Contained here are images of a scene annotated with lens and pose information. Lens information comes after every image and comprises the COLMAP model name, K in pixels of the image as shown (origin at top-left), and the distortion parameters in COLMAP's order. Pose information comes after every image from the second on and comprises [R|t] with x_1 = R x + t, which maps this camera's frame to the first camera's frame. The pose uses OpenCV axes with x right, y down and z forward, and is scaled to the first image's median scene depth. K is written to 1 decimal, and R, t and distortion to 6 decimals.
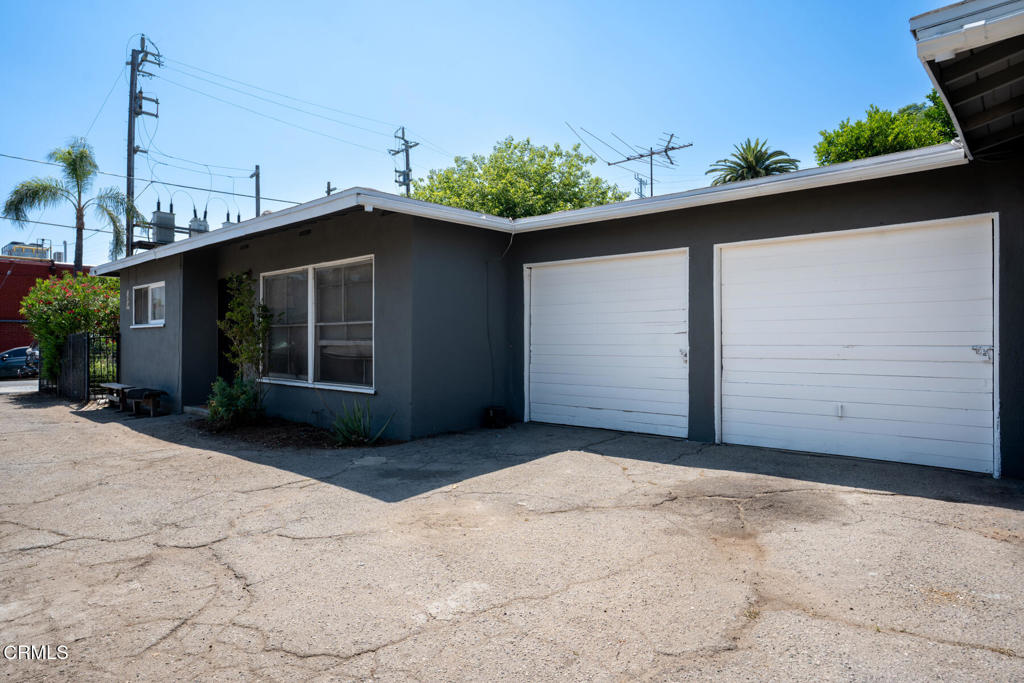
lens RADIAL K [[578.4, 0, 512.0], [0, 578.4, 341.5], [0, 0, 1]] dist [-0.029231, 0.036016]
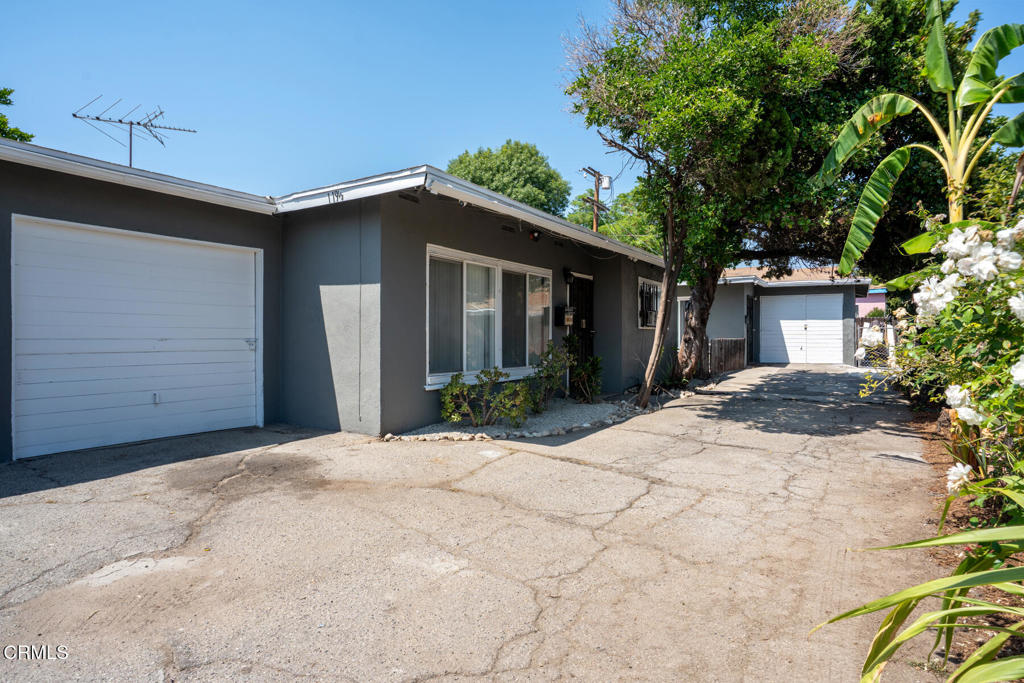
lens RADIAL K [[547.8, 0, 512.0], [0, 547.8, 341.5], [0, 0, 1]] dist [-0.015663, 0.000317]
pose [[-0.141470, -0.003847, 0.989935, -0.788088], [0.000956, 0.999991, 0.004023, 0.012108], [-0.989942, 0.001516, -0.141466, 0.676169]]
